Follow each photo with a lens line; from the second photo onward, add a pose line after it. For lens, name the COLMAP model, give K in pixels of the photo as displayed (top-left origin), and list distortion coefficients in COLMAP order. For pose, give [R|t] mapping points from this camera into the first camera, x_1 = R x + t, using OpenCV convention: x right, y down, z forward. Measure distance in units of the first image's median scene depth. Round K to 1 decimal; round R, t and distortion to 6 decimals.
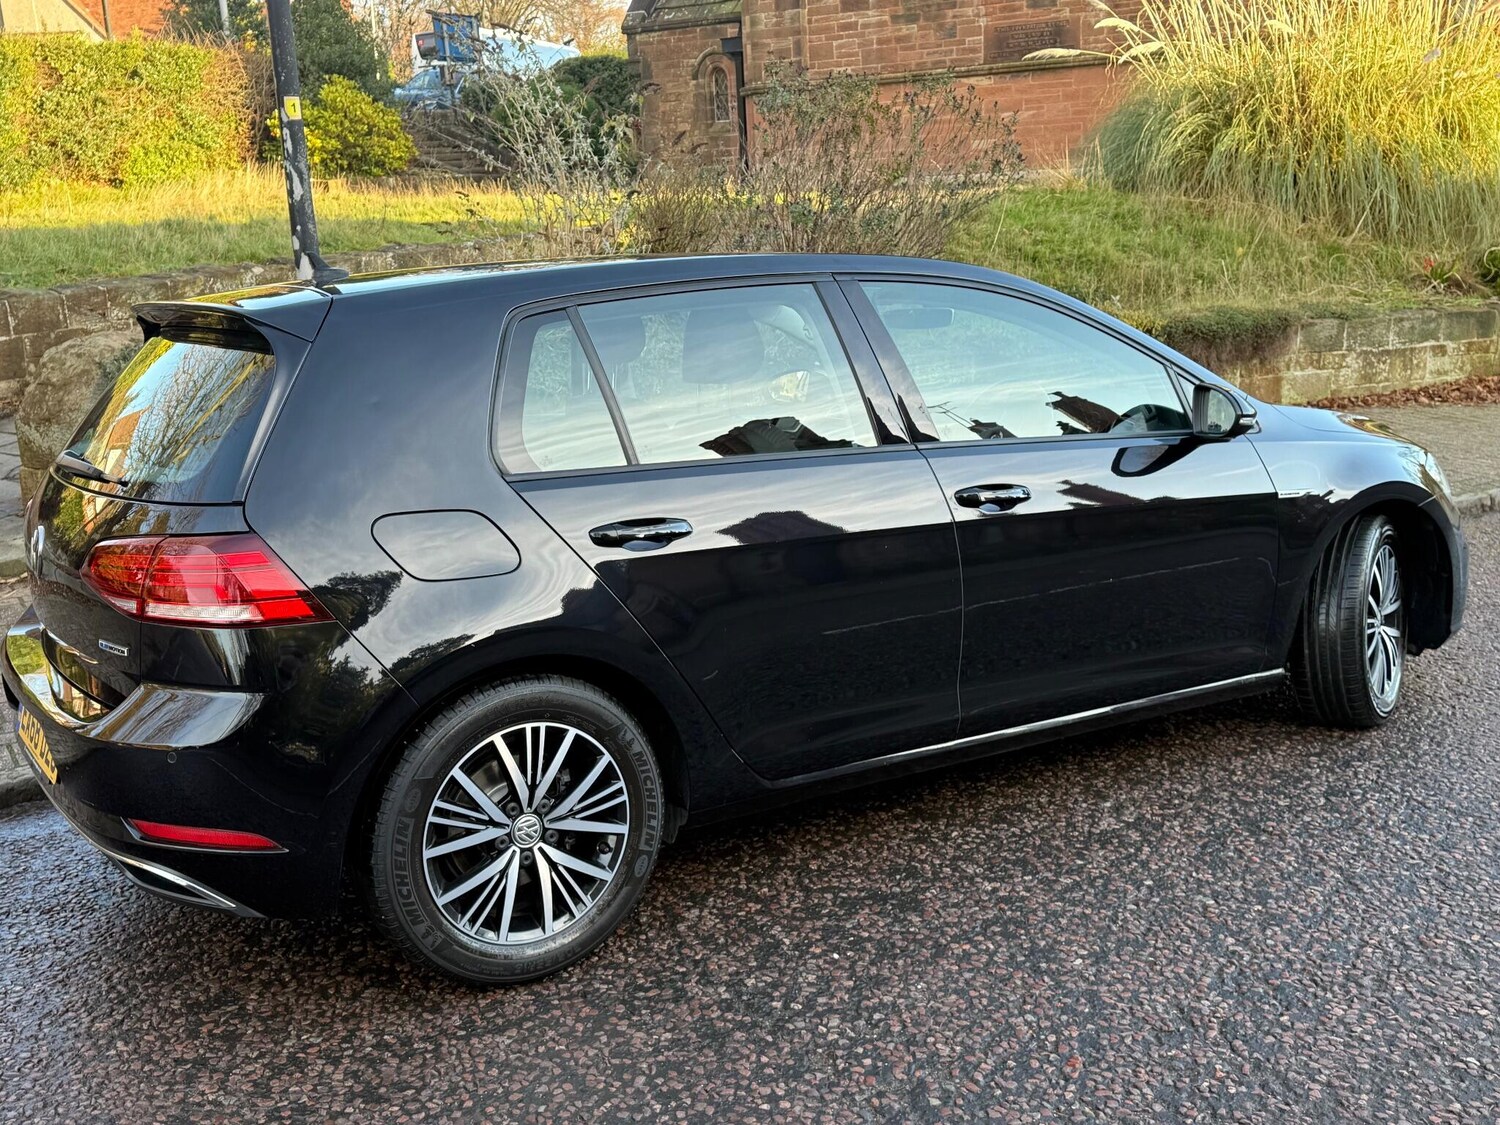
lens RADIAL K [[1585.0, 0, 750.0], [0, 1585.0, 562.5], [0, 0, 1]] dist [0.199848, -0.436662]
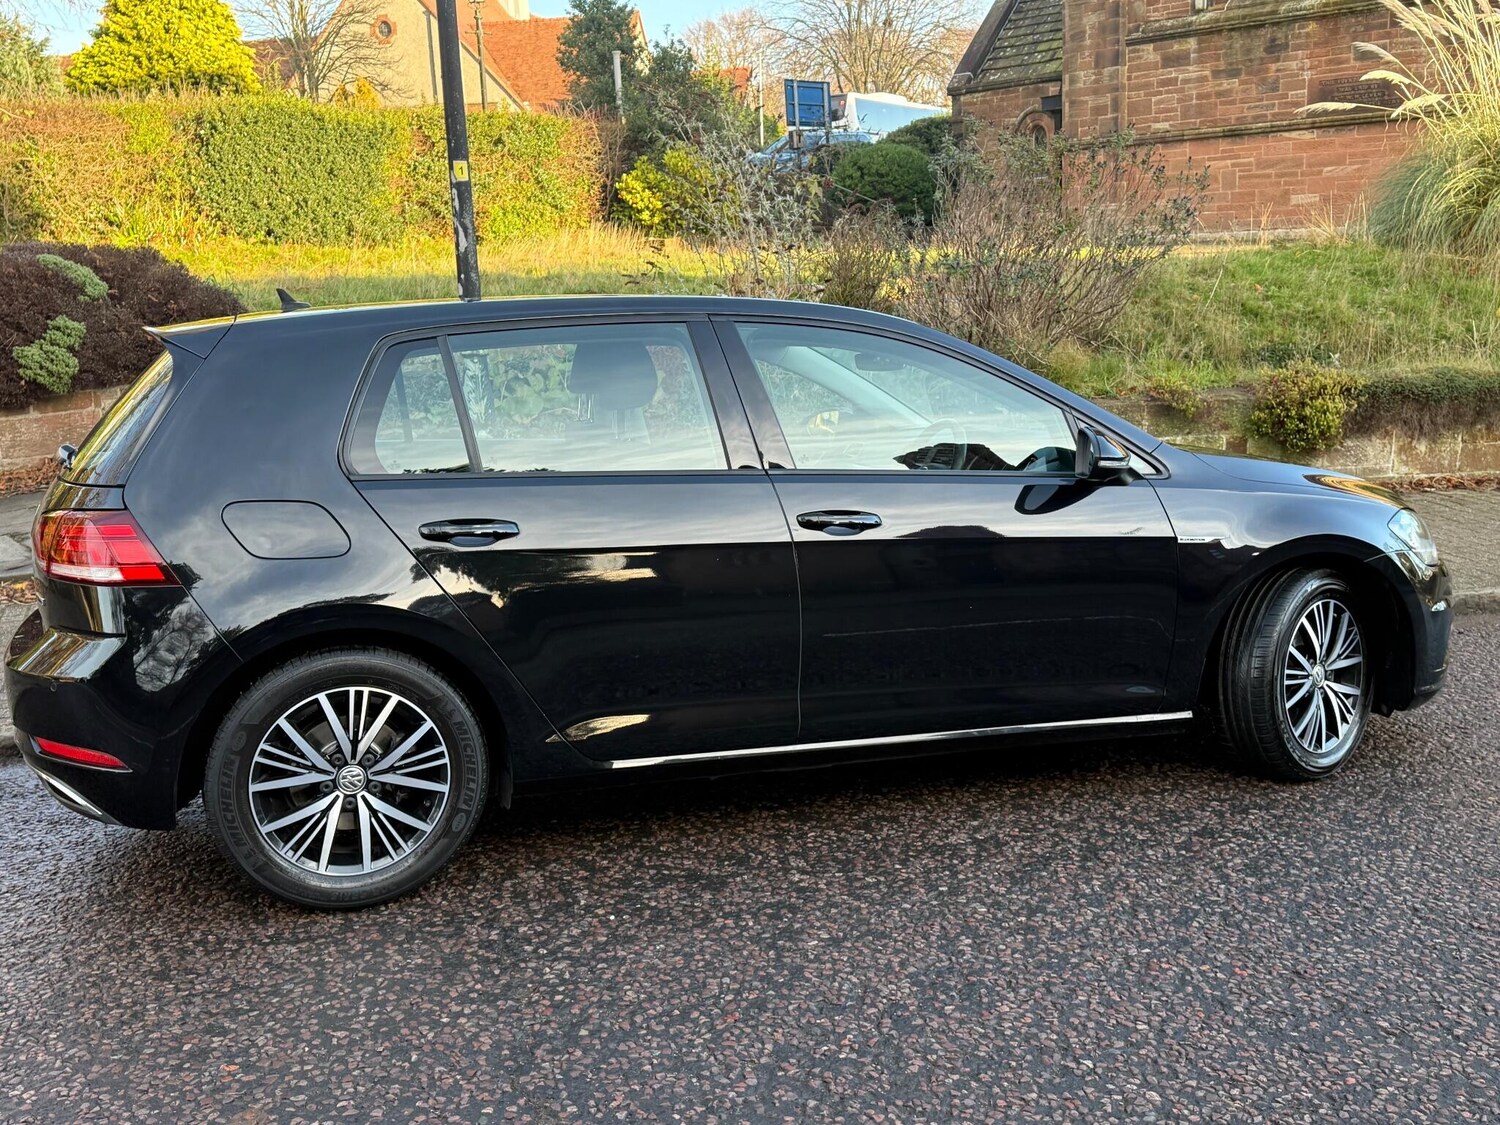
lens RADIAL K [[1604.1, 0, 783.2], [0, 1604.1, 567.4], [0, 0, 1]] dist [0.226260, -0.543380]
pose [[0.967285, 0.054740, -0.247715, 0.411708], [-0.063166, 0.997659, -0.026191, 0.022236], [0.245701, 0.040981, 0.968479, -0.074302]]
